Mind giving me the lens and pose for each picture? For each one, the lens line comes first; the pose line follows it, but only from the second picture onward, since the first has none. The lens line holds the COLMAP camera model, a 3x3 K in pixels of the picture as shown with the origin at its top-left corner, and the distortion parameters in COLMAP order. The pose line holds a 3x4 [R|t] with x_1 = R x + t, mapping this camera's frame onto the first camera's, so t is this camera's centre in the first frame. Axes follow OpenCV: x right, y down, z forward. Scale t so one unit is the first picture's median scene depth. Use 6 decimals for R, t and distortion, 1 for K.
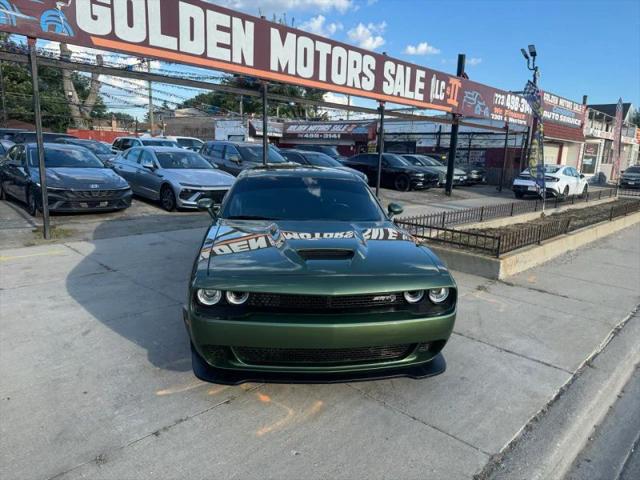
lens RADIAL K [[448.2, 0, 319.4], [0, 448.2, 238.3], [0, 0, 1]] dist [0.046502, -0.062067]
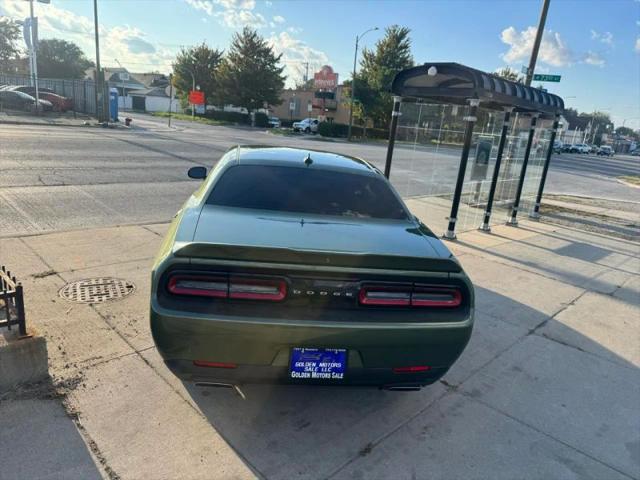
lens RADIAL K [[448.2, 0, 326.9], [0, 448.2, 243.7], [0, 0, 1]] dist [0.046502, -0.062067]
pose [[-0.990278, -0.130586, -0.047922, -0.028259], [-0.138259, 0.886156, 0.442281, -0.136083], [-0.015289, 0.444607, -0.895595, 0.652068]]
